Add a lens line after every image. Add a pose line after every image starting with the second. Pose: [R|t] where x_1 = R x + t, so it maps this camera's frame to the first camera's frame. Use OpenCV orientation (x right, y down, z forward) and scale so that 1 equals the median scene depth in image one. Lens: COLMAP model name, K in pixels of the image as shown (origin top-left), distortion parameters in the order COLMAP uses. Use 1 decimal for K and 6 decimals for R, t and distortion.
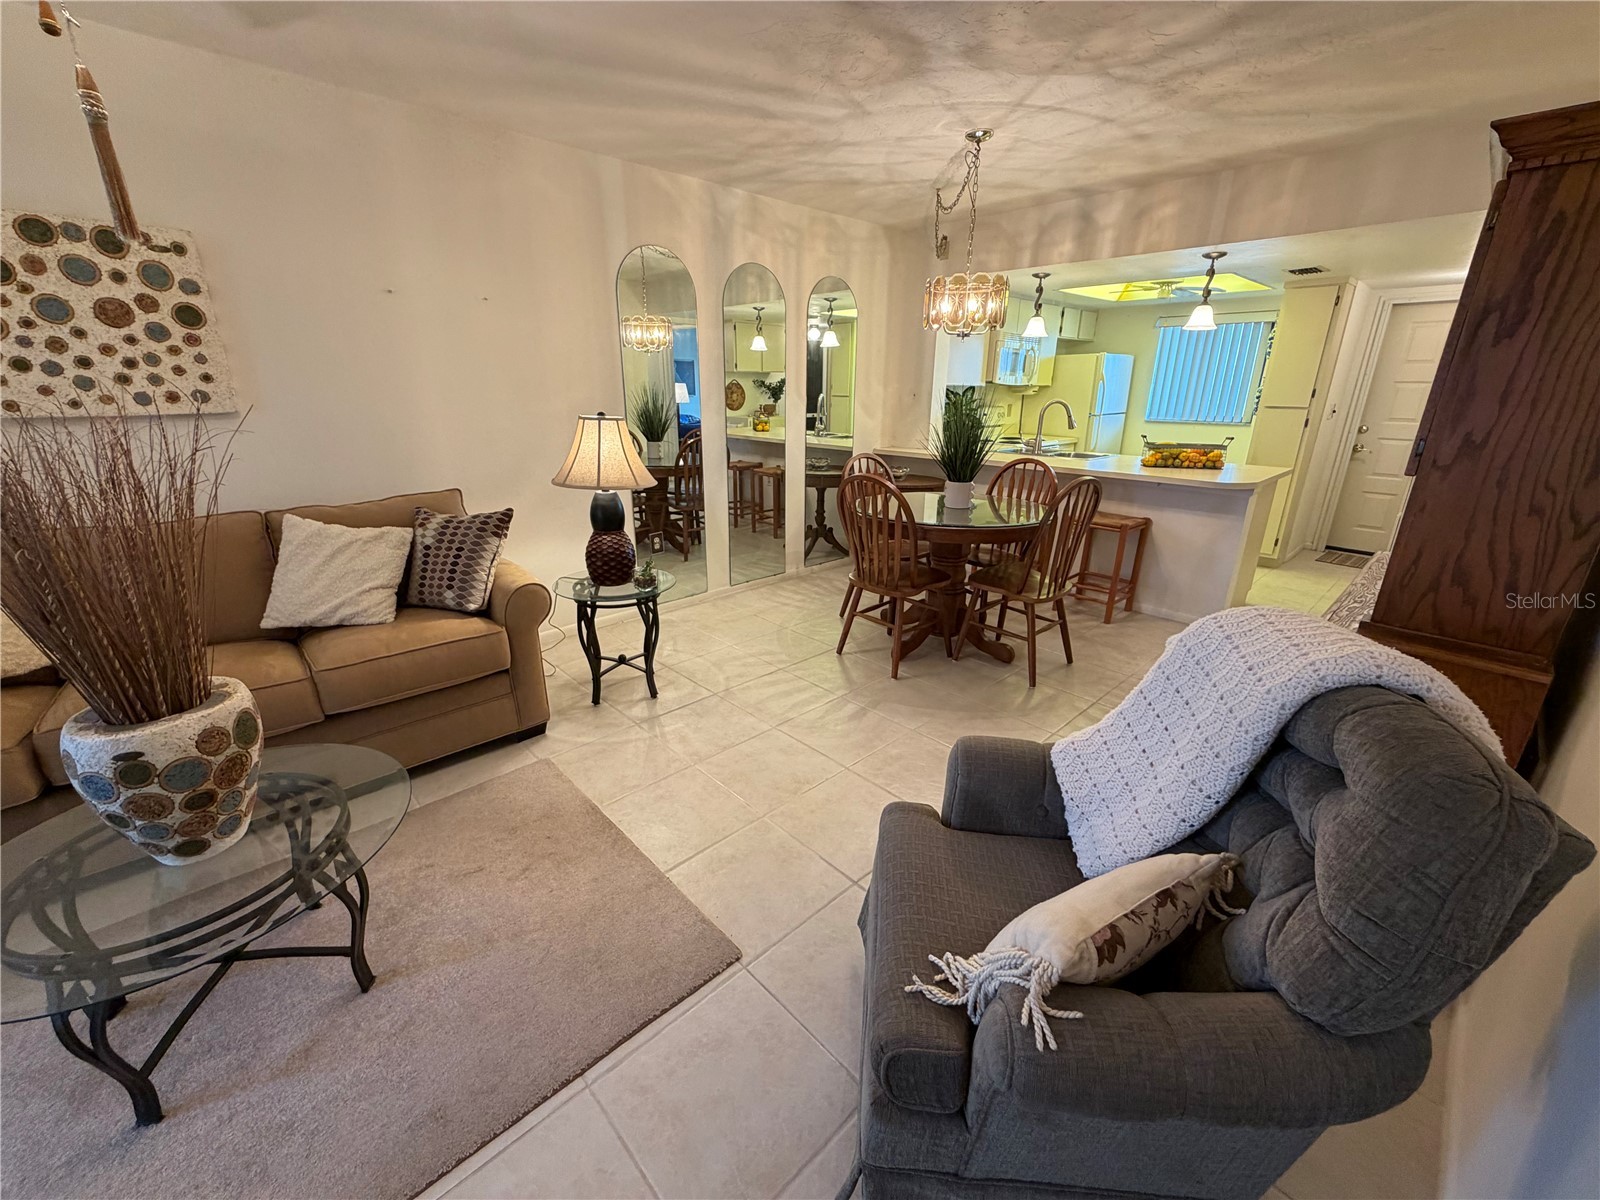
lens RADIAL K [[636.1, 0, 797.9], [0, 636.1, 599.2], [0, 0, 1]] dist [-0.000239, -0.000276]
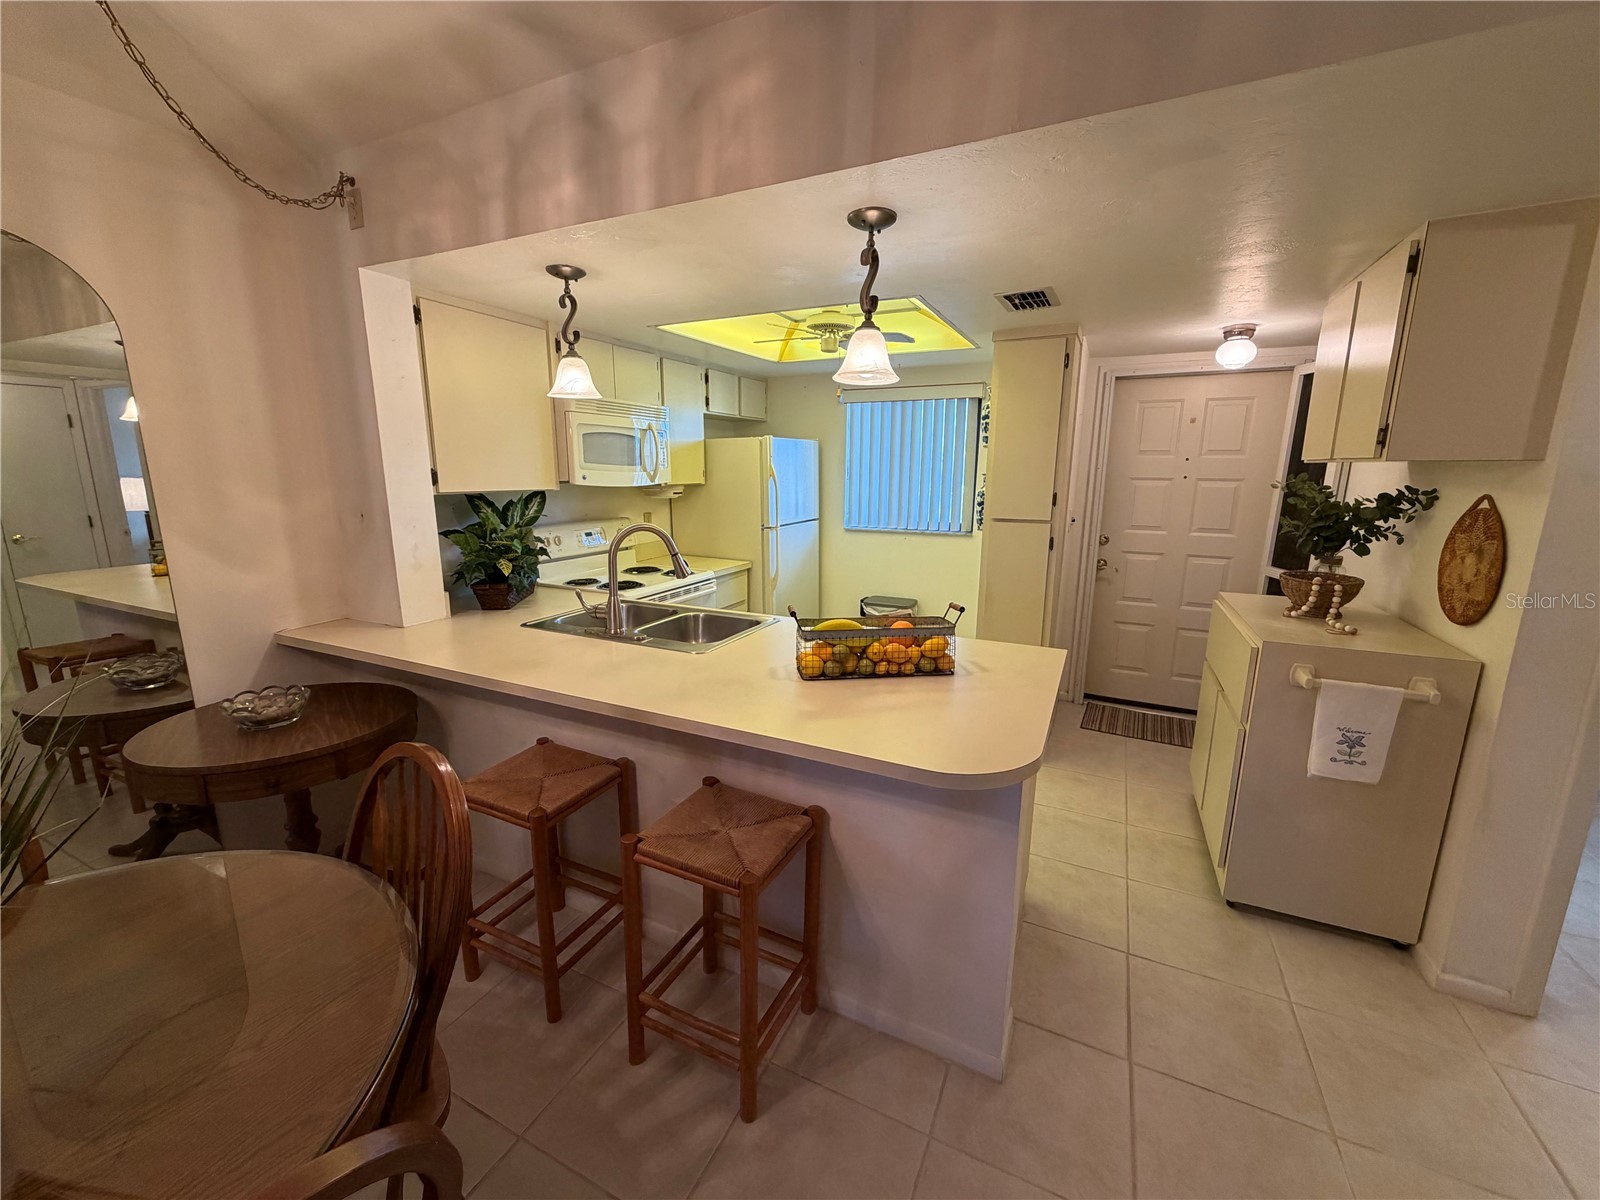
lens RADIAL K [[636.1, 0, 796.3], [0, 636.1, 599.3], [0, 0, 1]] dist [-0.000239, -0.000276]
pose [[0.937400, -0.072503, 0.340624, 0.497422], [0.113221, 0.988402, -0.101201, -0.275645], [-0.329336, 0.133432, 0.934737, 0.729859]]
